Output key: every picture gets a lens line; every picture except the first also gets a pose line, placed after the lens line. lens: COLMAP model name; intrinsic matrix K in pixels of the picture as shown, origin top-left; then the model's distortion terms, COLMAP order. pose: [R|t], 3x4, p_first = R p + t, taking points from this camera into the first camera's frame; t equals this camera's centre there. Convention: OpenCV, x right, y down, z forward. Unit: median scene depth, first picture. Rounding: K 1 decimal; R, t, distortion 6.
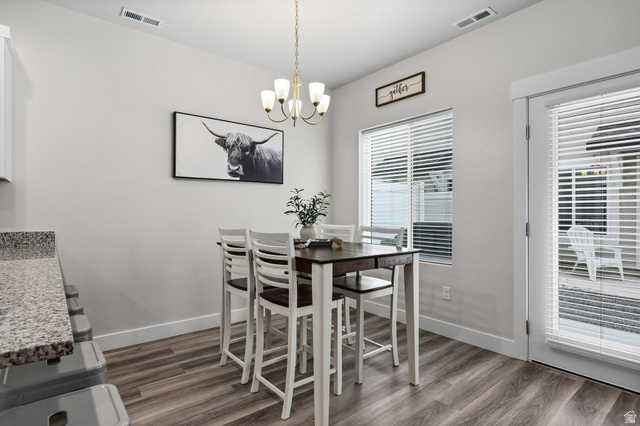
lens RADIAL K [[337.6, 0, 320.4], [0, 337.6, 211.0], [0, 0, 1]] dist [0.003402, 0.001433]
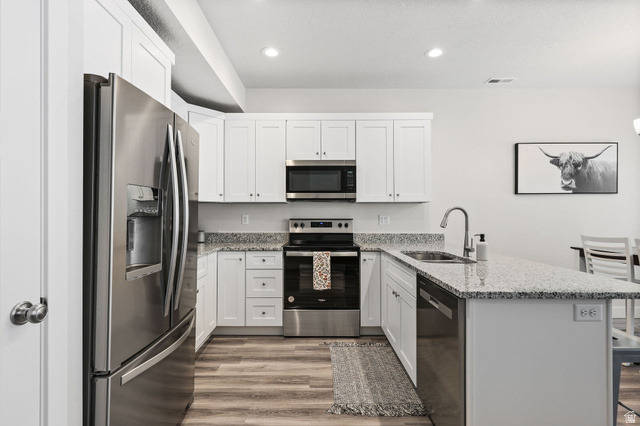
lens RADIAL K [[315.2, 0, 318.3], [0, 315.2, 213.2], [0, 0, 1]] dist [0.001447, -0.001082]
pose [[0.778447, -0.008643, -0.627651, -0.243625], [0.007301, 0.999962, -0.004714, -0.024215], [0.627668, -0.000913, 0.778481, -0.373905]]
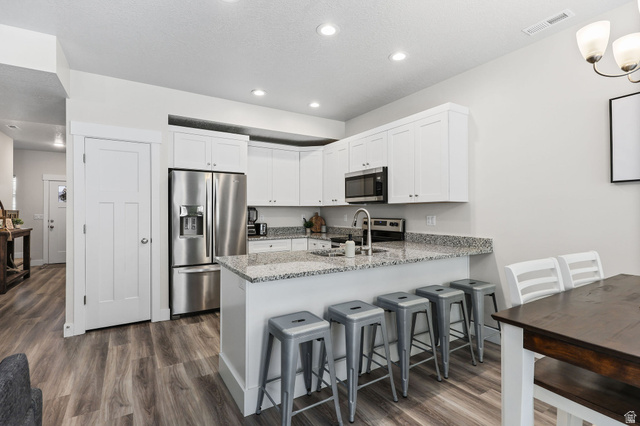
lens RADIAL K [[304.3, 0, 317.6], [0, 304.3, 214.3], [0, 0, 1]] dist [-0.002453, 0.000003]
pose [[-0.125664, -0.000220, -0.992073, 0.323683], [0.005369, 0.999985, -0.000902, -0.025828], [0.992058, -0.005439, -0.125661, 0.374682]]
